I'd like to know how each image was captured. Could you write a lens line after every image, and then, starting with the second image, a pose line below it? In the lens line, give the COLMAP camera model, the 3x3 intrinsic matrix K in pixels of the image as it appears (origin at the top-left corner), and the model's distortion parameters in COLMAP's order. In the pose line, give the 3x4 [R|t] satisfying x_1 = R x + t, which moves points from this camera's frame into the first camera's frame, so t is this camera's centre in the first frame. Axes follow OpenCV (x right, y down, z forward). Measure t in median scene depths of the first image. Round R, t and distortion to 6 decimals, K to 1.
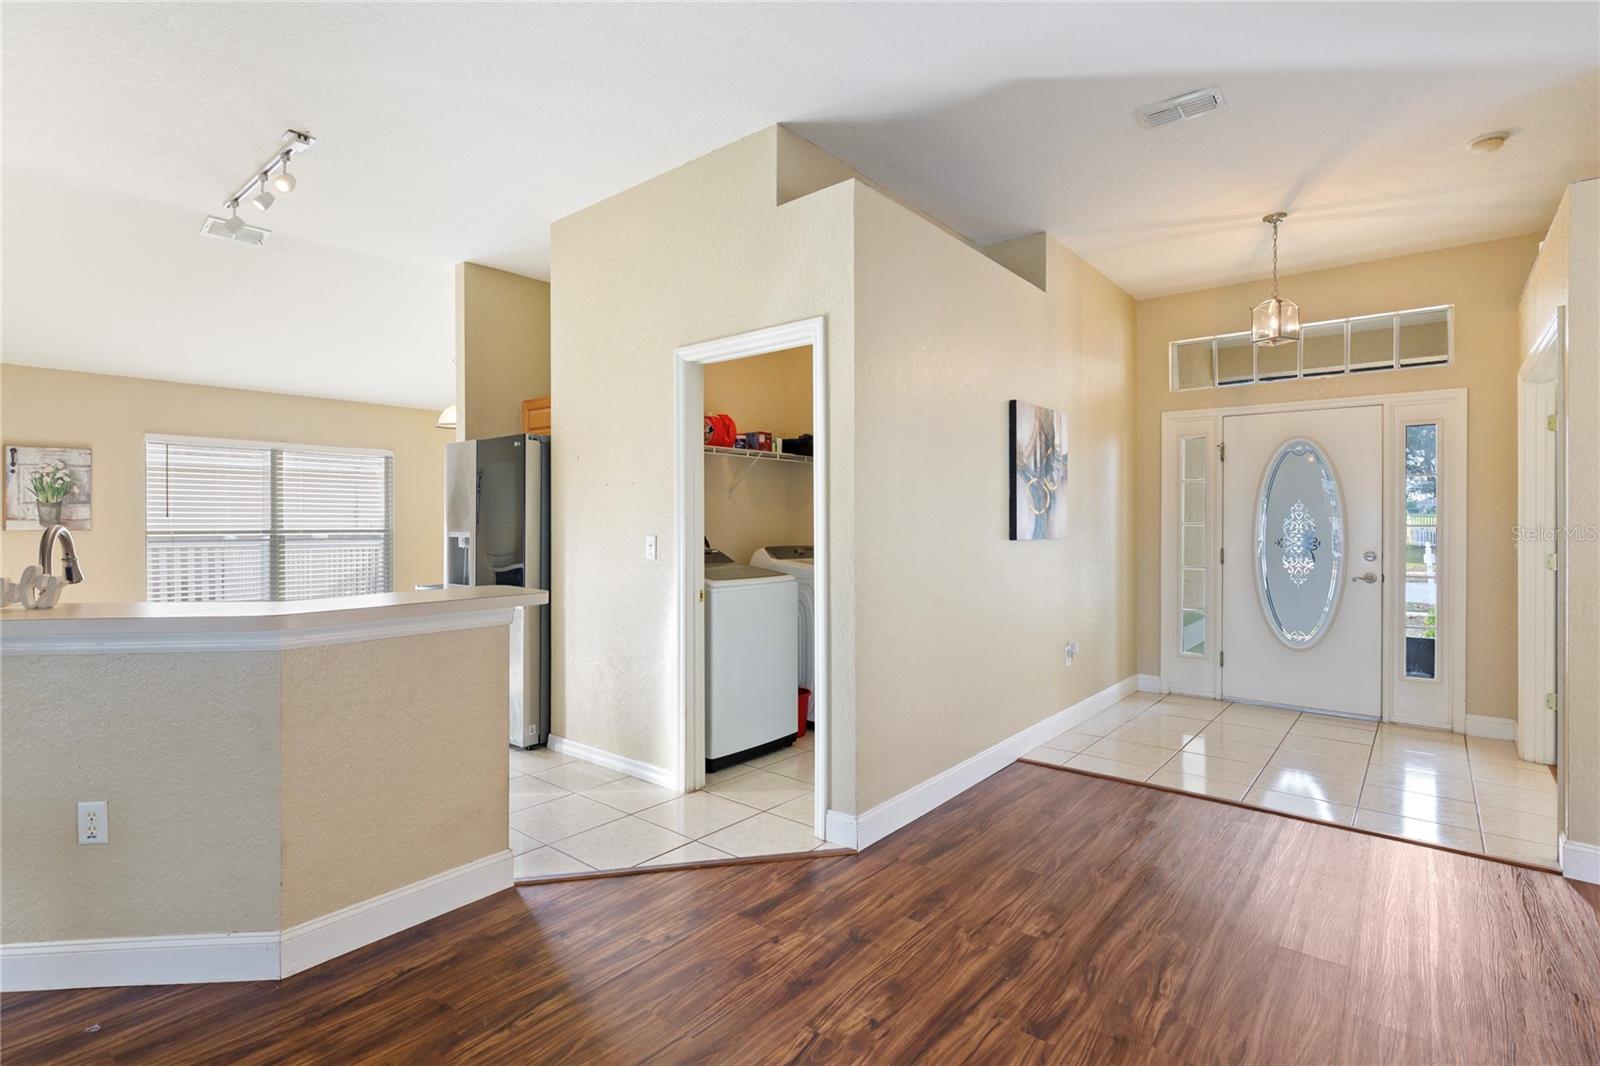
lens RADIAL K [[772.5, 0, 800.0], [0, 772.5, 533.0], [0, 0, 1]] dist [0.002209, 0.000258]
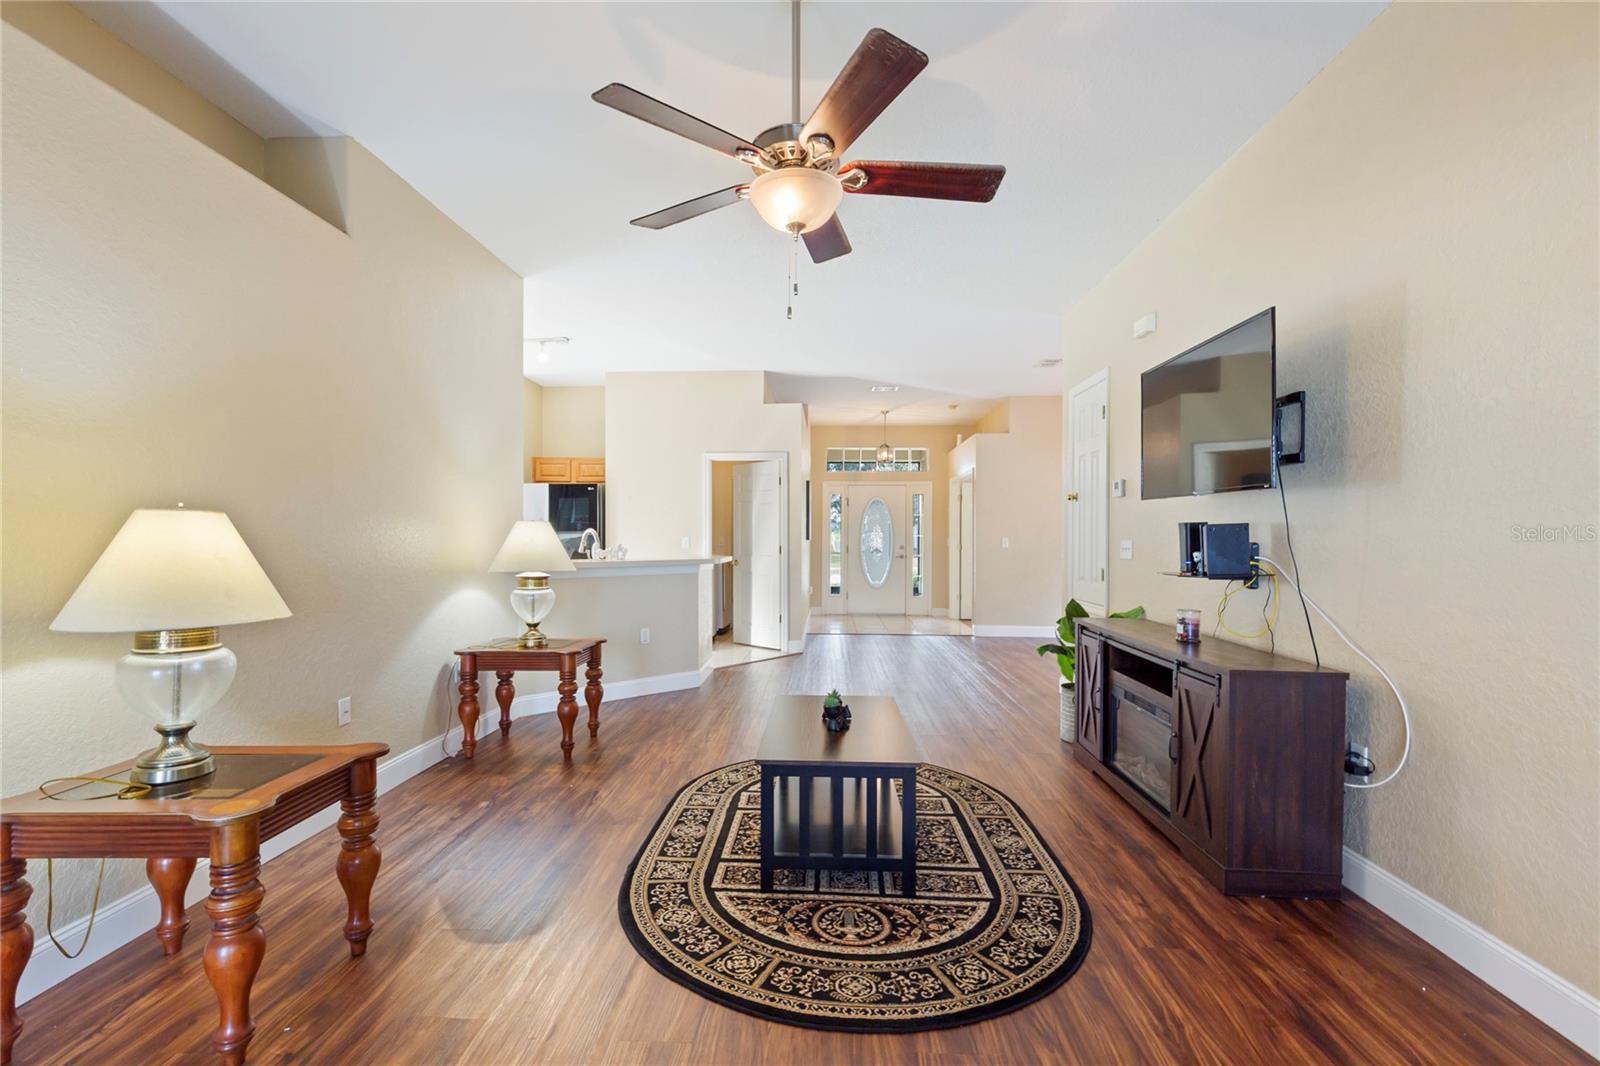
lens RADIAL K [[715.9, 0, 795.6], [0, 715.9, 548.9], [0, 0, 1]] dist [0.001028, 0.000101]
pose [[0.802687, -0.006082, 0.596370, -0.940488], [0.002437, 0.999973, 0.006917, 0.020089], [-0.596396, -0.004099, 0.802680, -0.652654]]
